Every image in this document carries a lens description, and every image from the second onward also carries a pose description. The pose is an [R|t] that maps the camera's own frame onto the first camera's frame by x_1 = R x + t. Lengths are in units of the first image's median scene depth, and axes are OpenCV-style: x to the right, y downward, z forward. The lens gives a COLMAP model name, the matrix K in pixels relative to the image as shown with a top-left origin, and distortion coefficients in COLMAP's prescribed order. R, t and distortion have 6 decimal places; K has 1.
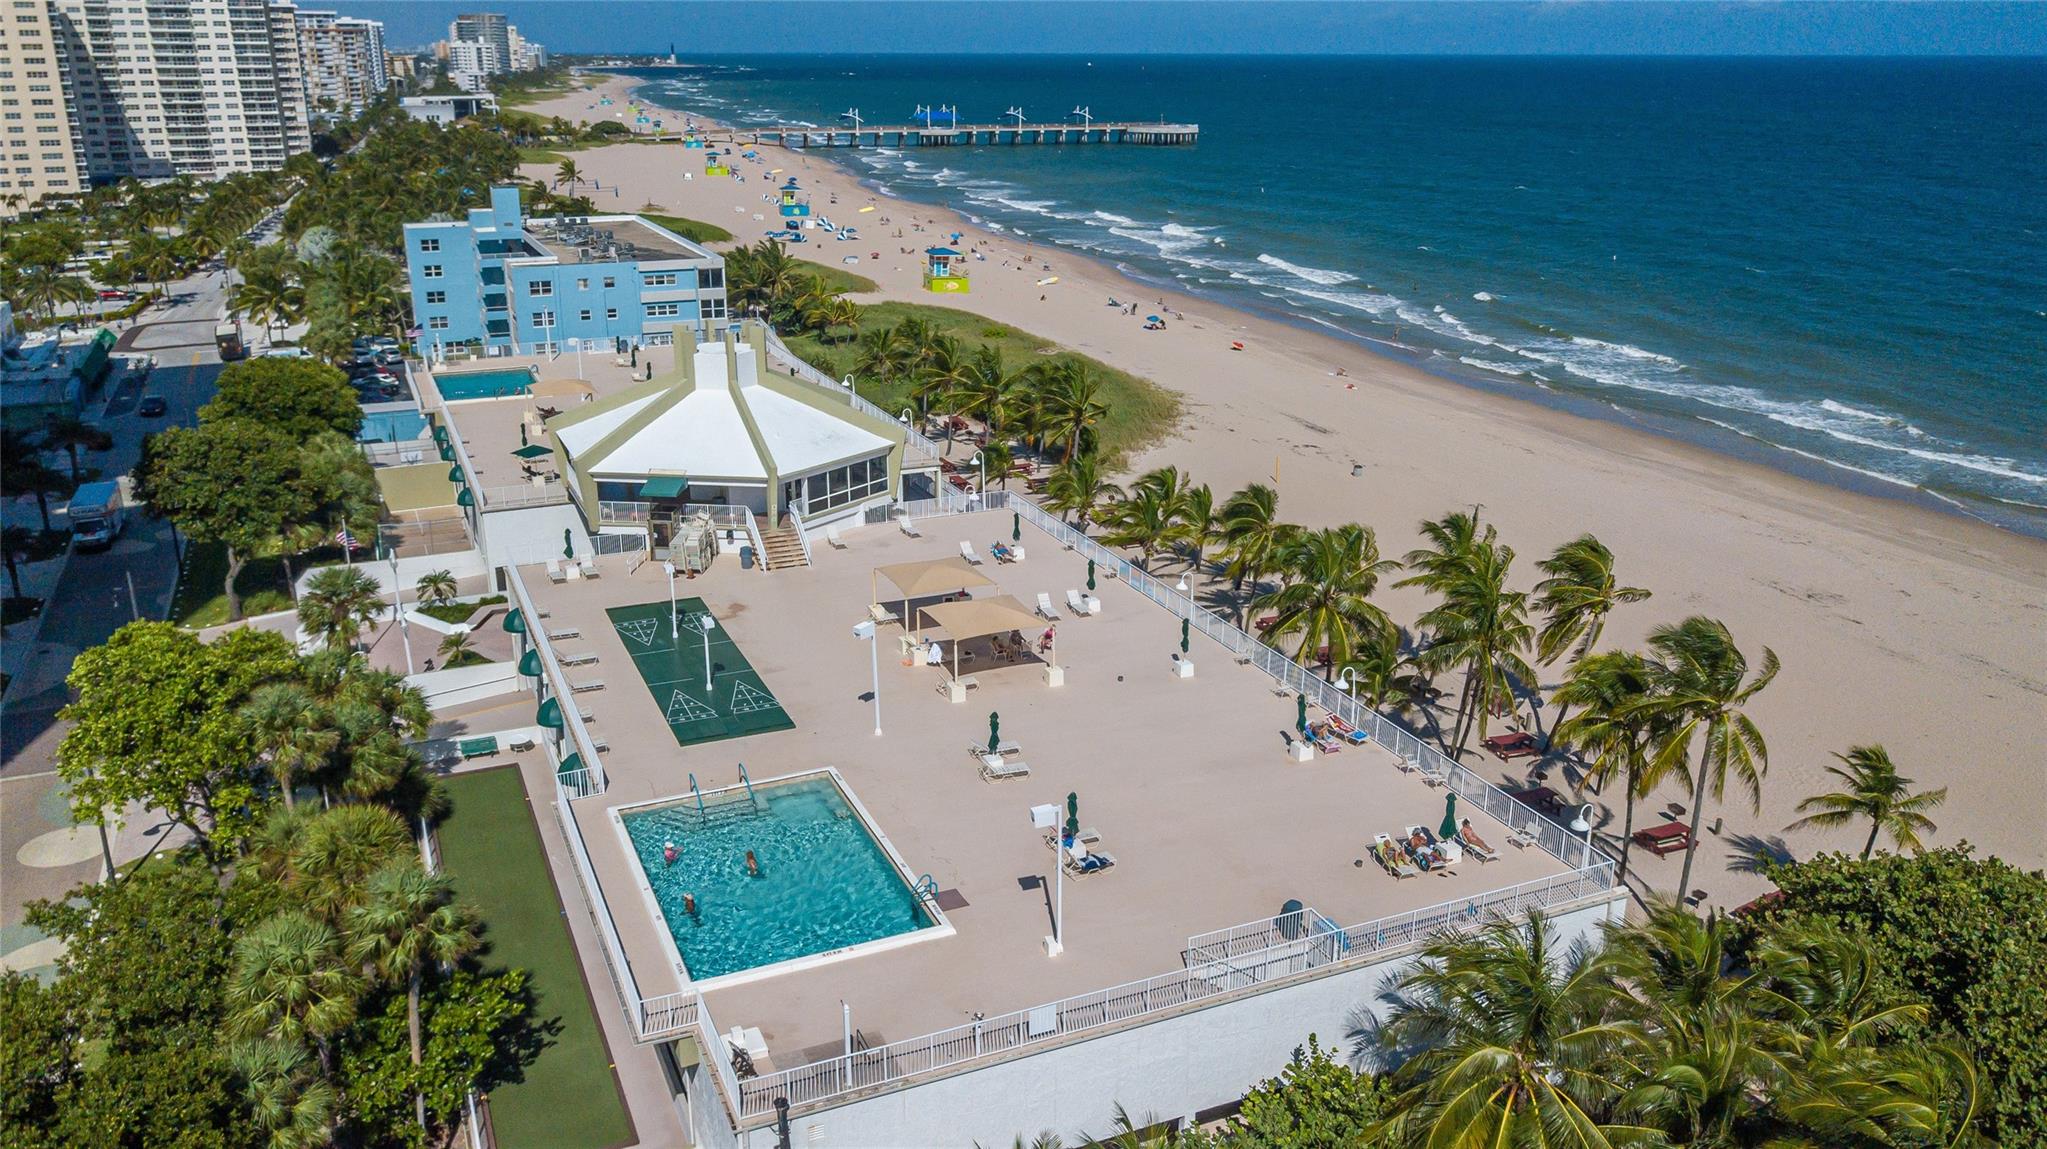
lens RADIAL K [[1573.7, 0, 1023.5], [0, 1573.7, 574.5], [0, 0, 1]] dist [-0.001981, -0.001354]
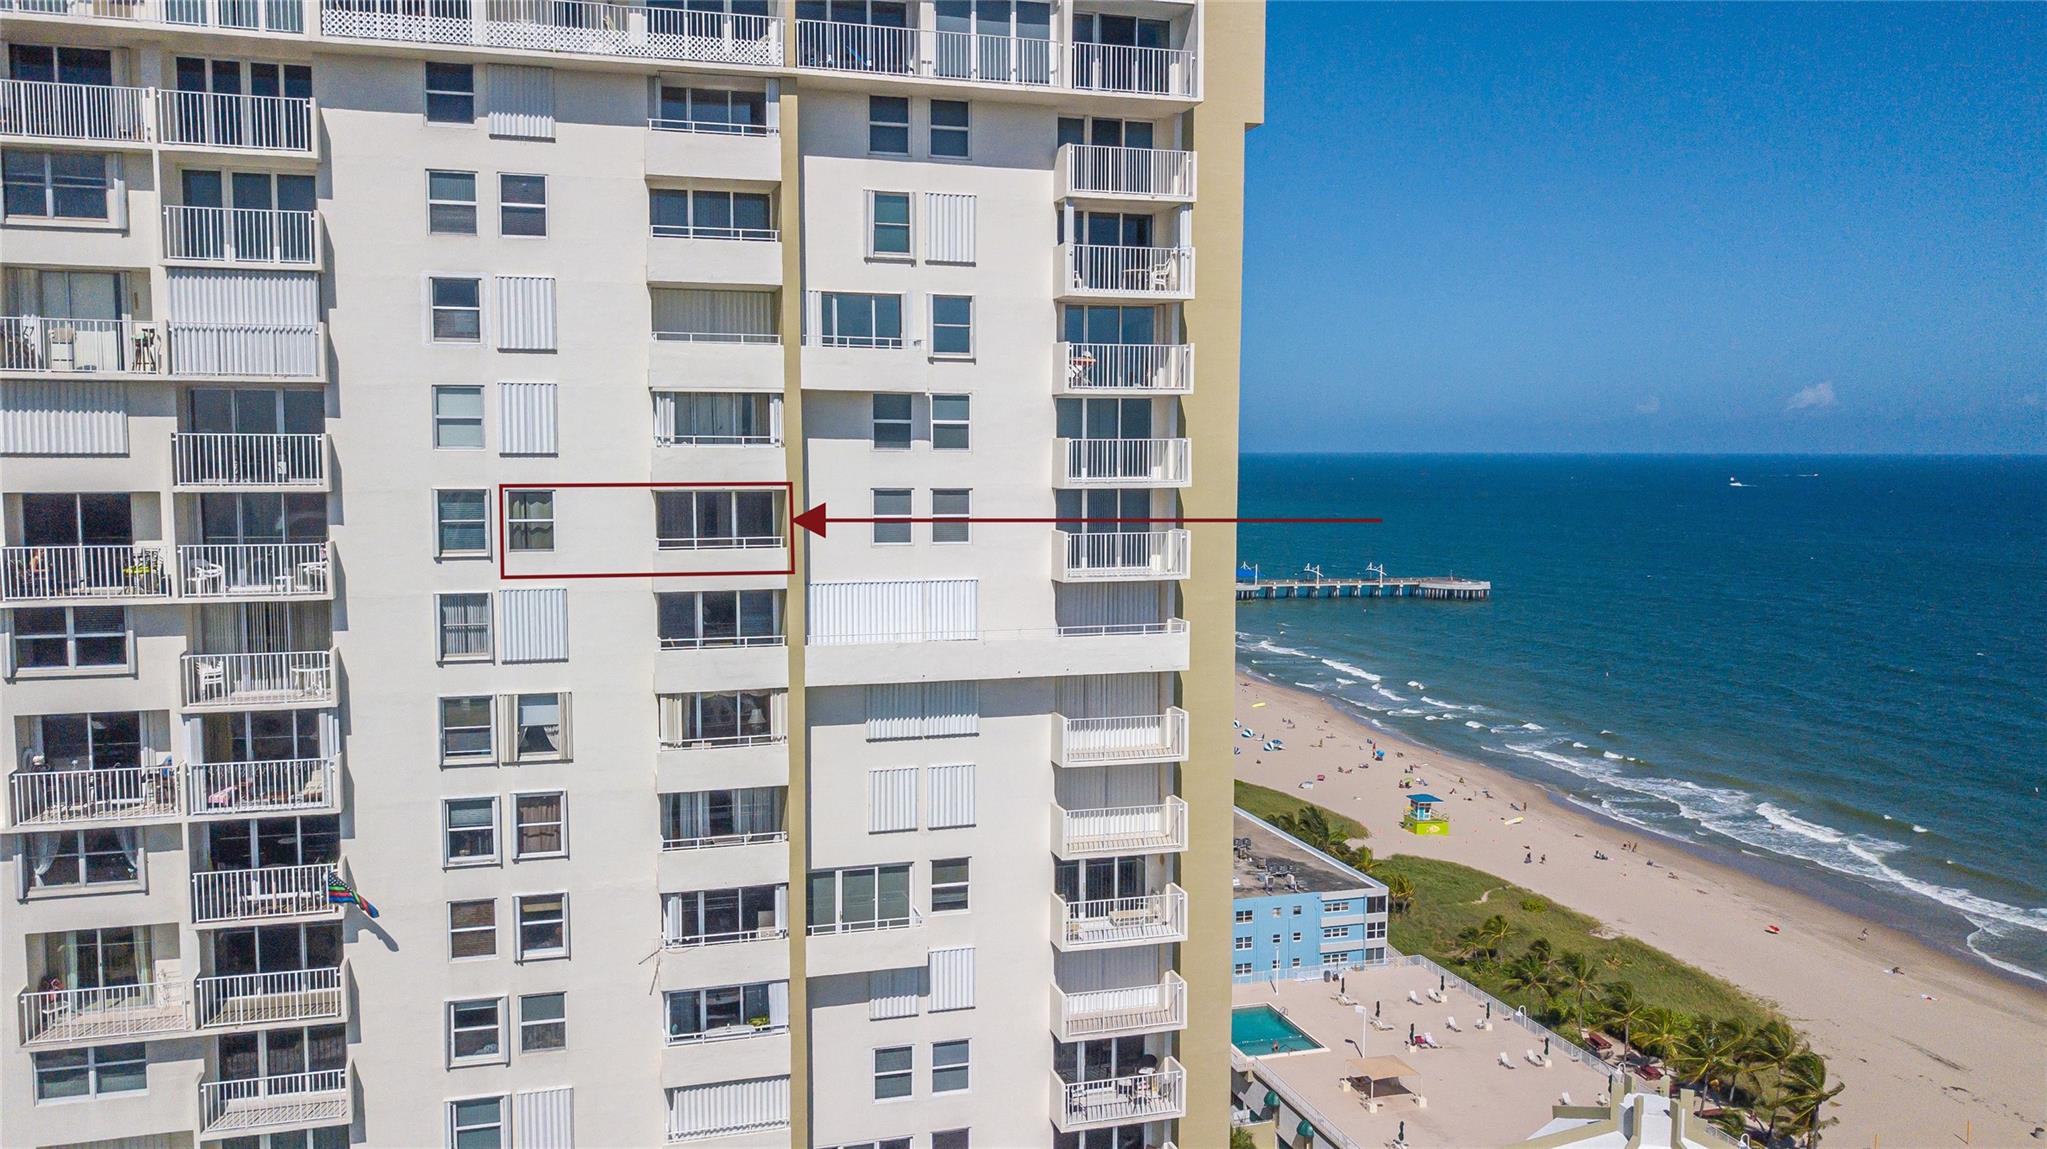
lens RADIAL K [[1566.3, 0, 1023.5], [0, 1566.3, 574.5], [0, 0, 1]] dist [0.007019, -0.002820]
pose [[0.992720, 0.008289, -0.120160, -0.483885], [-0.036810, 0.970778, -0.237140, -0.214899], [0.114683, 0.239837, 0.964016, -0.281860]]
